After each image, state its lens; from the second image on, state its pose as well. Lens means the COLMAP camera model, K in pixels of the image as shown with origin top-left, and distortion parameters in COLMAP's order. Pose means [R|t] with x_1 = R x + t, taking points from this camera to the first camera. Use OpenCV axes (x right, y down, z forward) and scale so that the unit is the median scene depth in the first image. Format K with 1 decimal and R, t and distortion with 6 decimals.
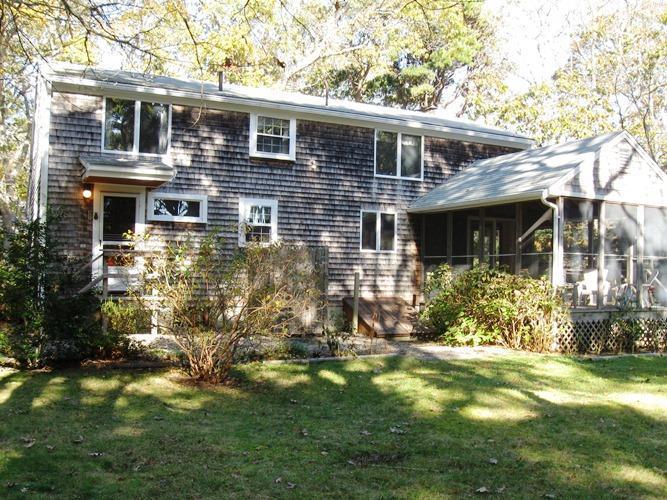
lens RADIAL K [[698.1, 0, 333.5], [0, 698.1, 250.0], [0, 0, 1]] dist [-0.127914, 0.013552]
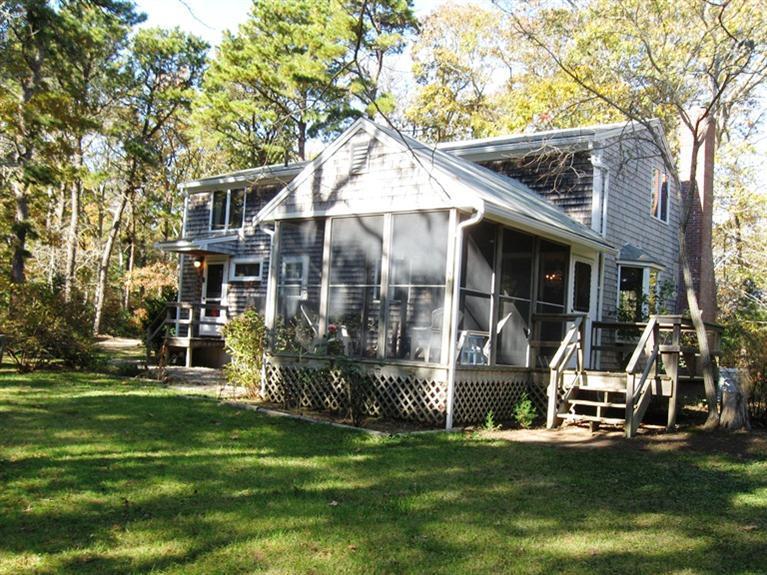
lens RADIAL K [[802.8, 0, 383.5], [0, 802.8, 287.5], [0, 0, 1]] dist [-0.127914, 0.013552]
pose [[0.419485, -0.057245, -0.905955, 1.212534], [-0.024394, 0.996938, -0.074289, 0.072898], [0.907434, 0.053263, 0.416804, 0.662951]]
